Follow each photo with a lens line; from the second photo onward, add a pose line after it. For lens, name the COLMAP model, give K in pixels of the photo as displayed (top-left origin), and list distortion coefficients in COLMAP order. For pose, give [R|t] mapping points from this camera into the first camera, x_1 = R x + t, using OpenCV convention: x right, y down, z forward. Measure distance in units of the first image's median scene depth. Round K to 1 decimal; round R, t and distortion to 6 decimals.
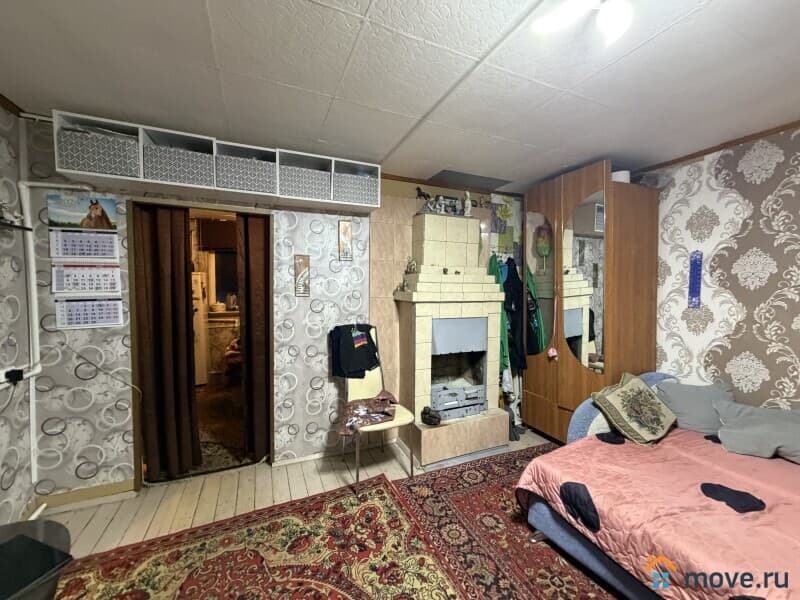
lens RADIAL K [[317.2, 0, 397.6], [0, 317.2, 300.0], [0, 0, 1]] dist [-0.000646, -0.000209]
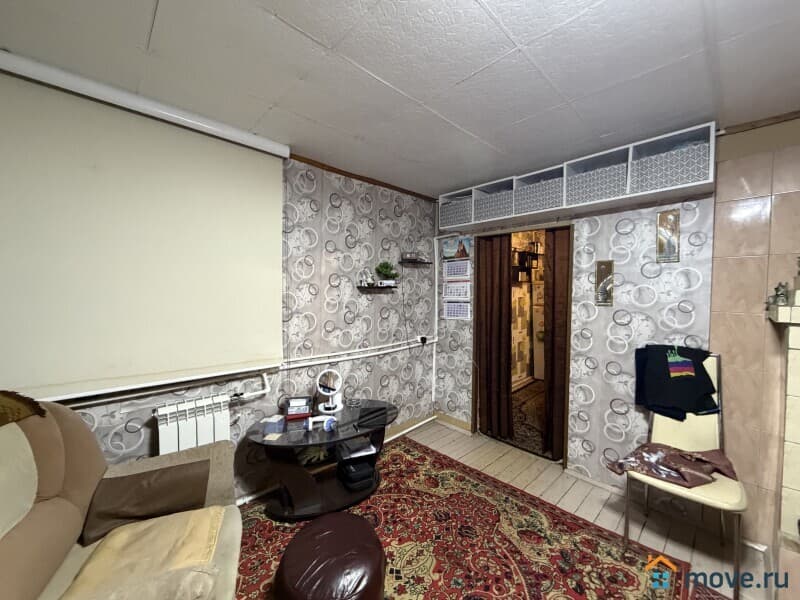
lens RADIAL K [[317.2, 0, 397.6], [0, 317.2, 300.0], [0, 0, 1]] dist [-0.000646, -0.000209]
pose [[0.335015, 0.024294, -0.941900, 0.439070], [-0.046044, 0.998895, 0.009387, -0.011436], [0.941087, 0.040224, 0.335764, 0.156754]]
